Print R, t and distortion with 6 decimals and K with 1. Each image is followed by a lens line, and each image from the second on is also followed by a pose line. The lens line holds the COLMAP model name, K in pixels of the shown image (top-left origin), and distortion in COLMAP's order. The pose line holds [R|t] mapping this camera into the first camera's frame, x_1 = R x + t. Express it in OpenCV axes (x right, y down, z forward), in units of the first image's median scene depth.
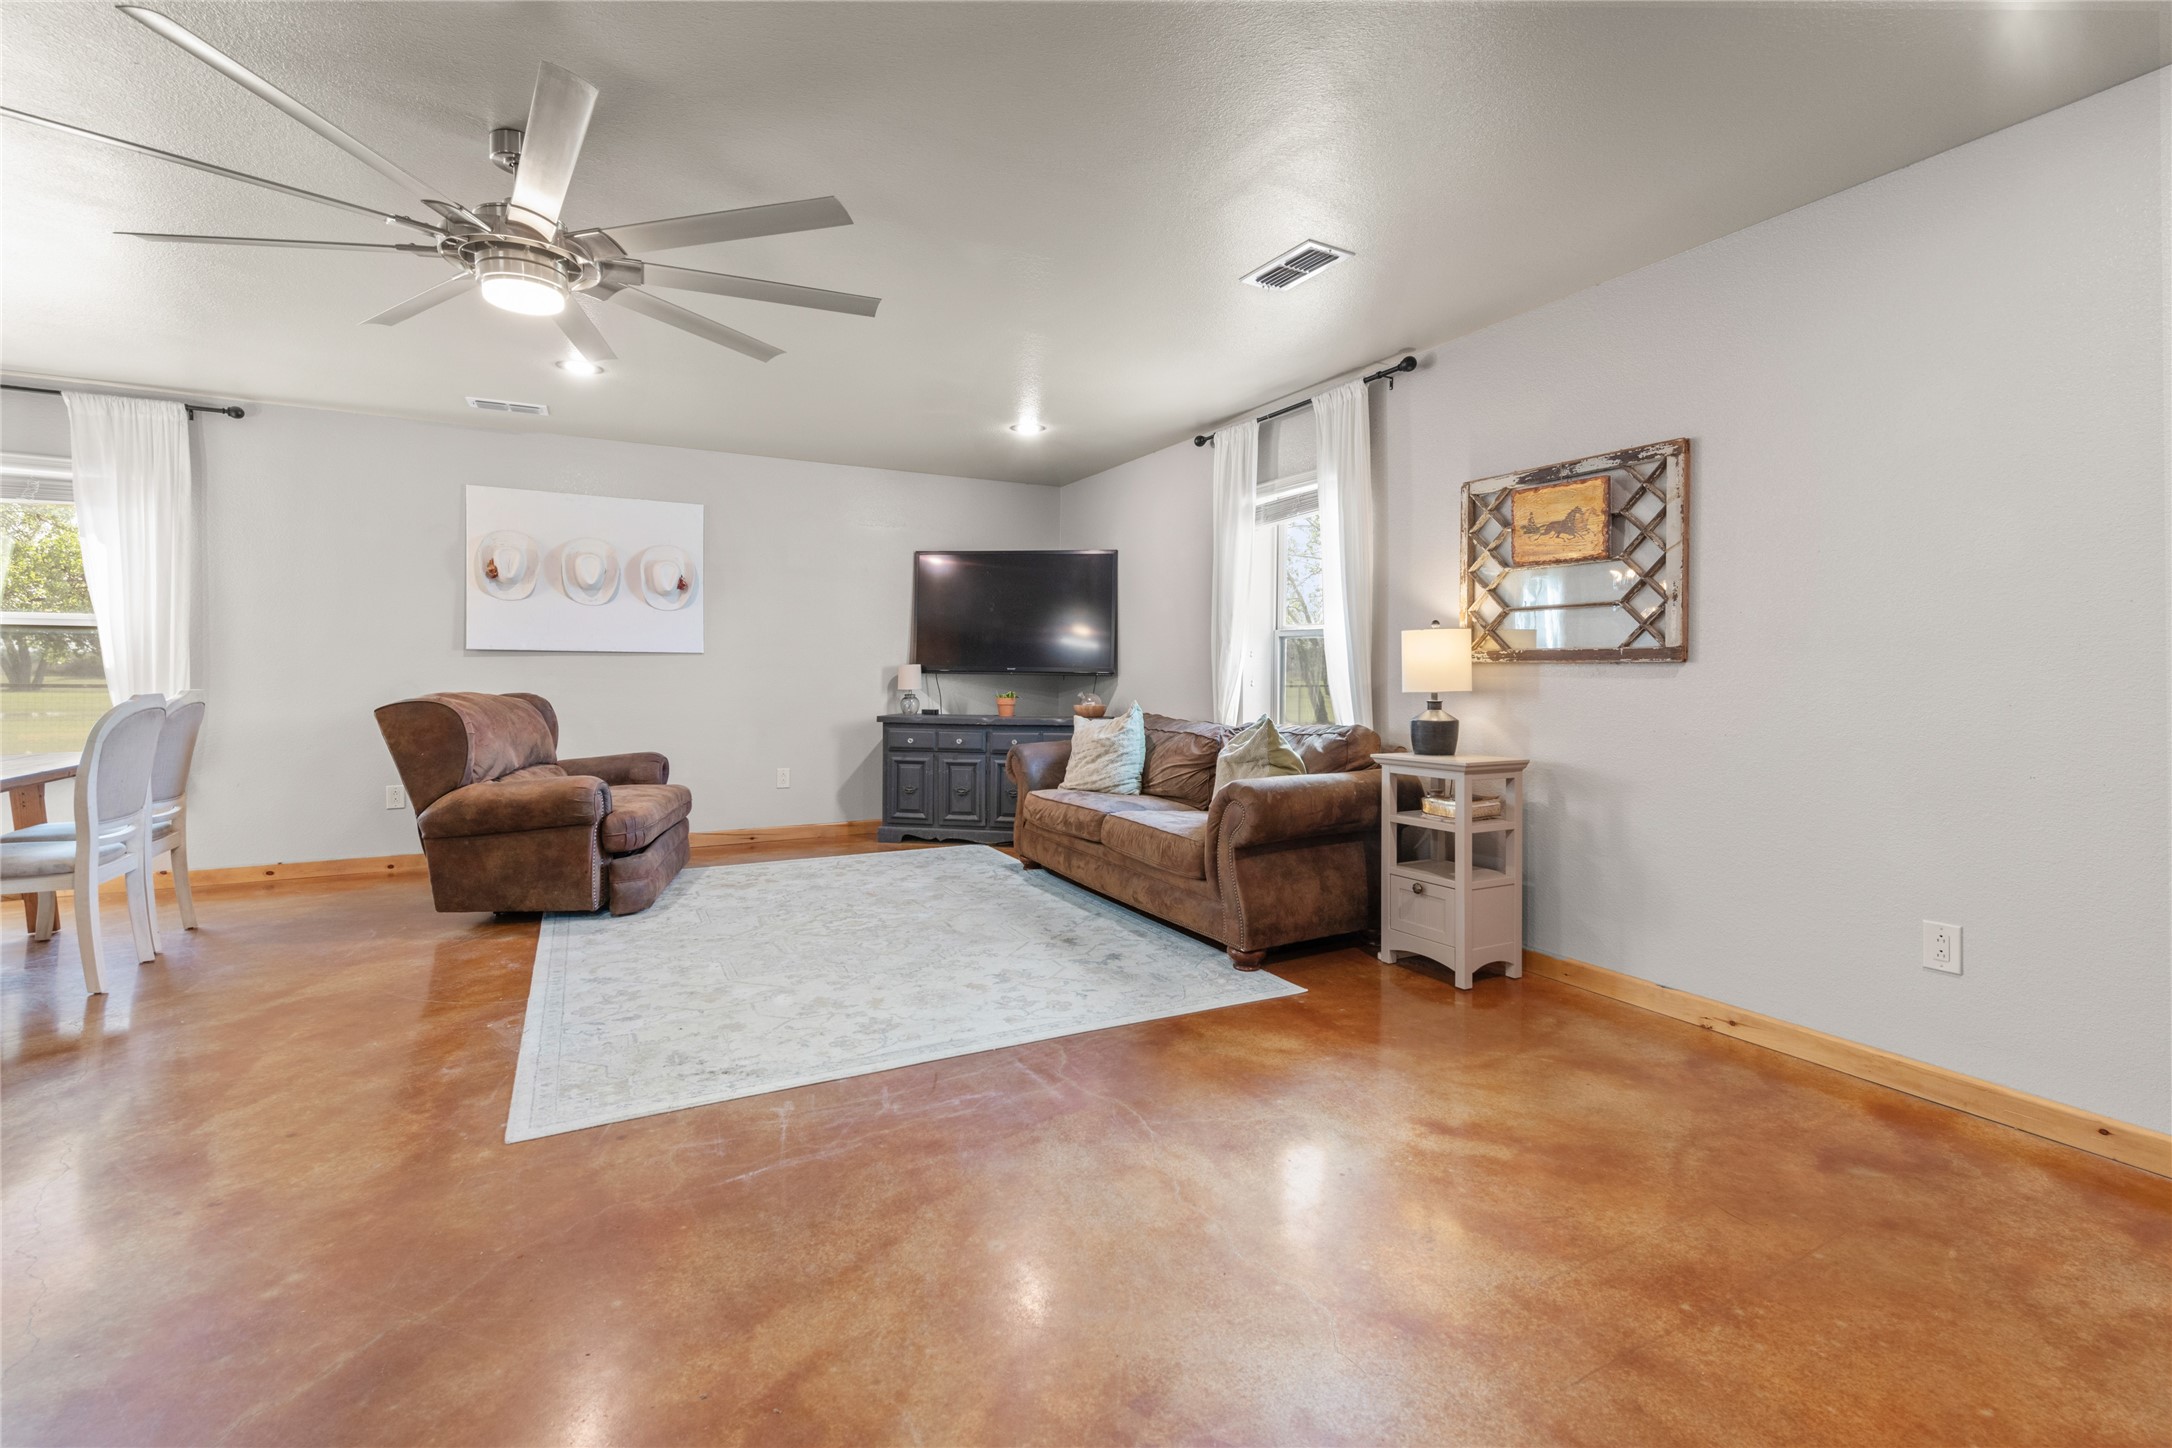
lens RADIAL K [[952.9, 0, 1090.4], [0, 952.9, 692.5], [0, 0, 1]] dist [0.014874, -0.000336]
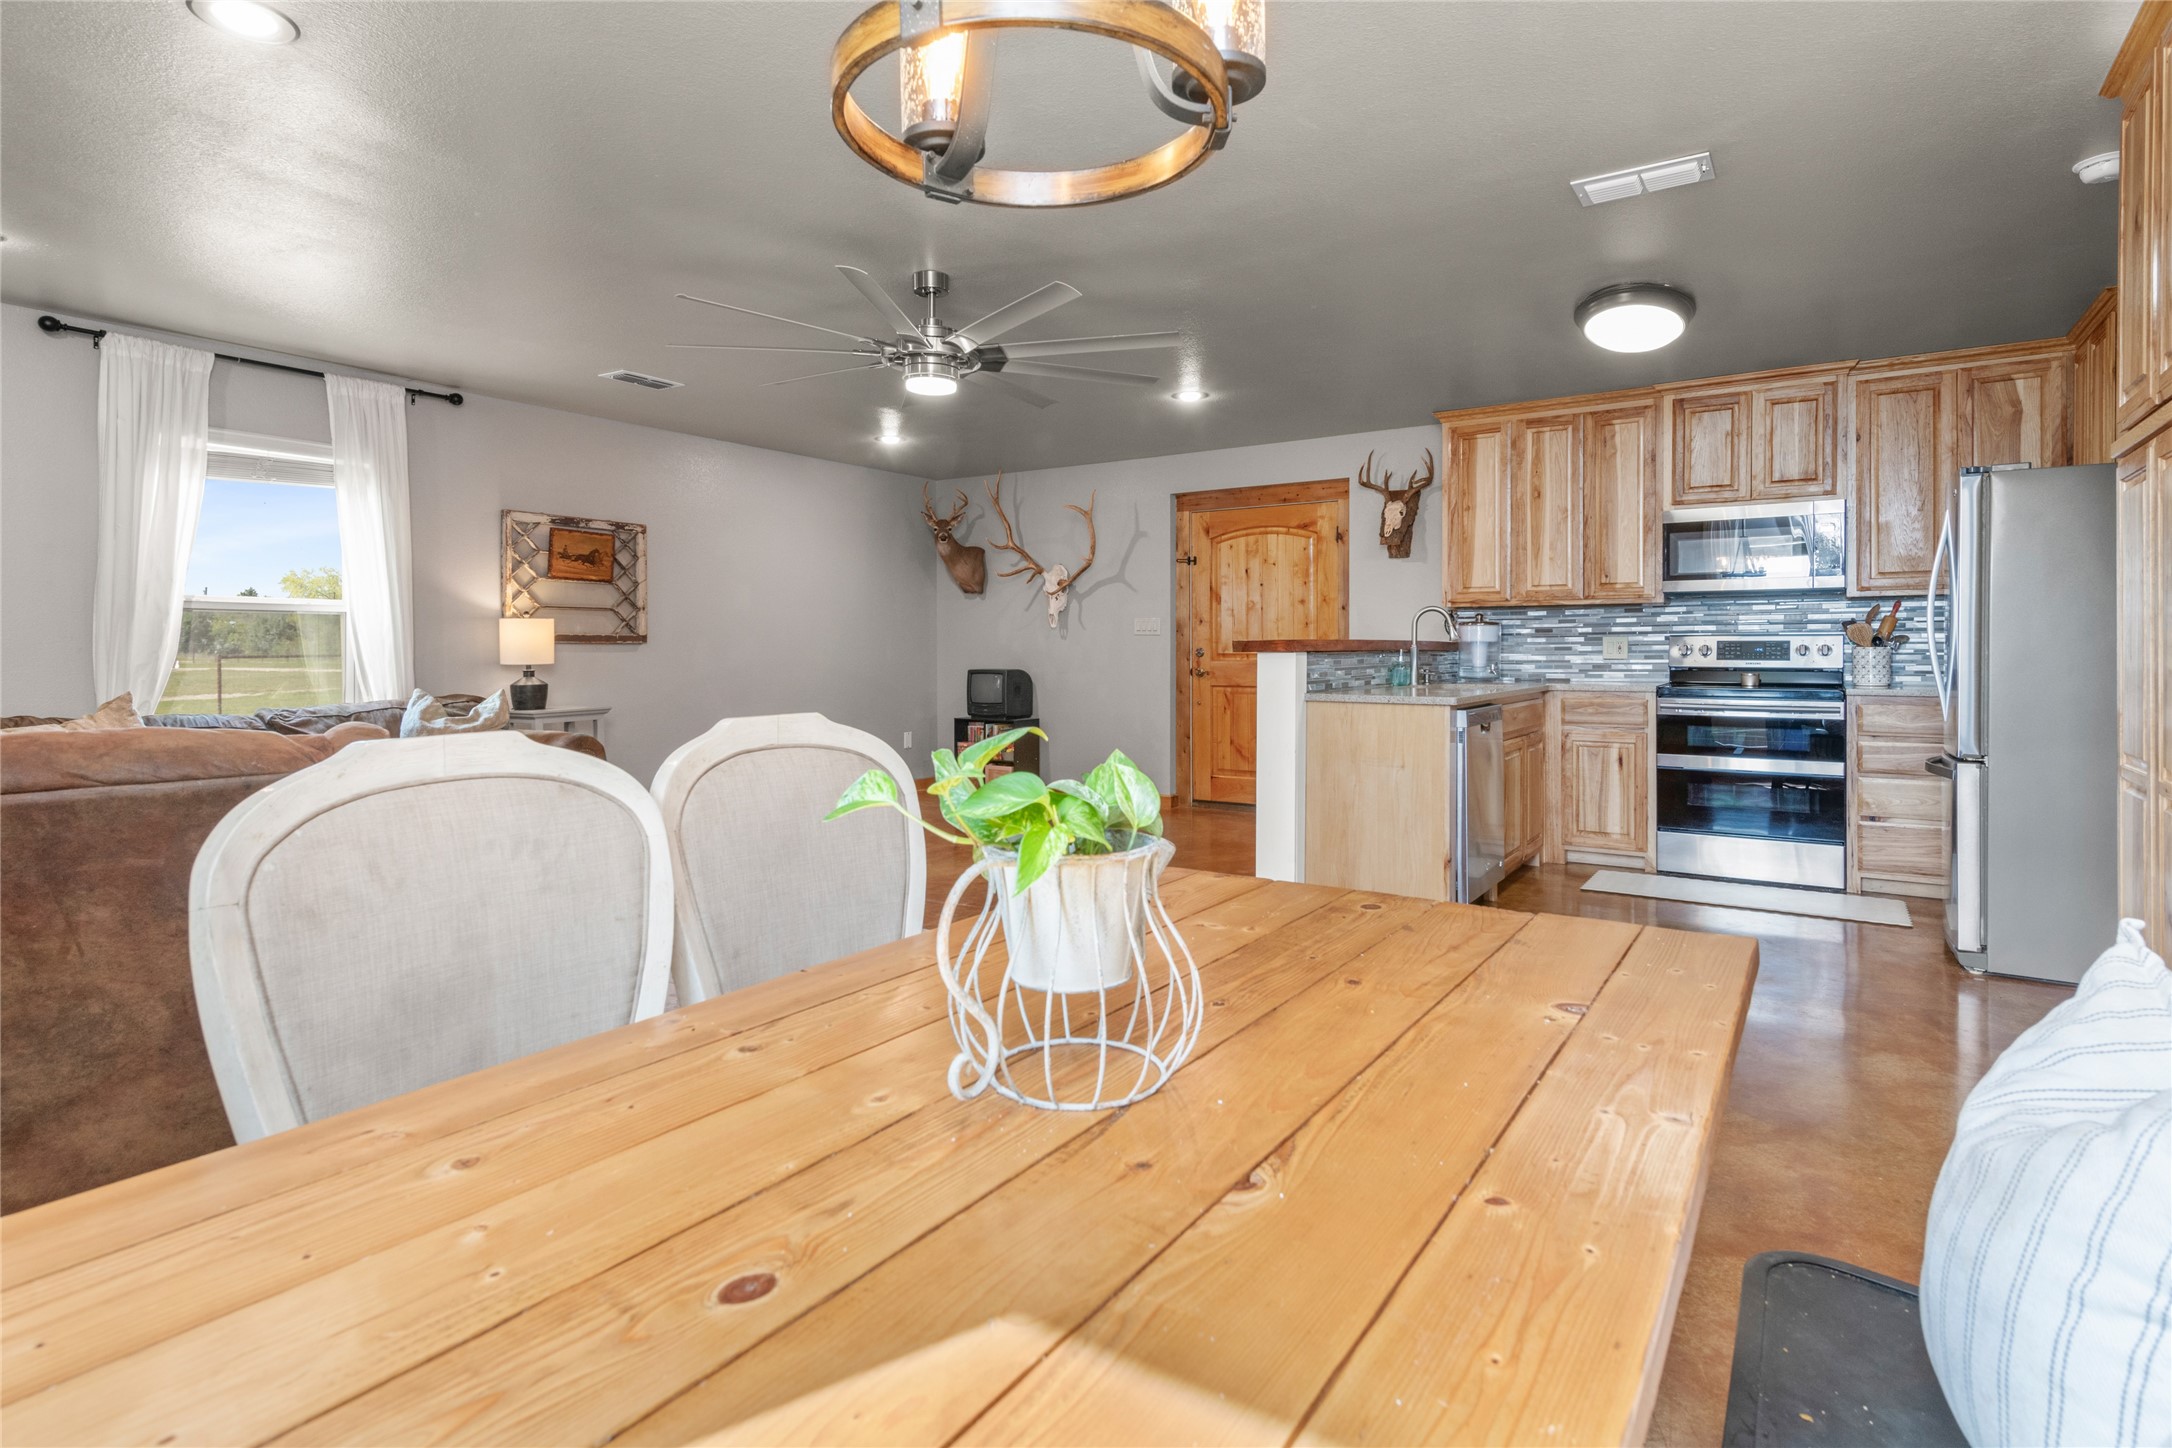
lens RADIAL K [[1096.7, 0, 1094.7], [0, 1096.7, 658.8], [0, 0, 1]] dist [0.023288, -0.010584]
pose [[-0.483029, -0.011392, 0.875530, -1.297366], [0.019453, 0.999529, 0.023737, -0.027649], [-0.875388, 0.028497, -0.482580, 0.967382]]
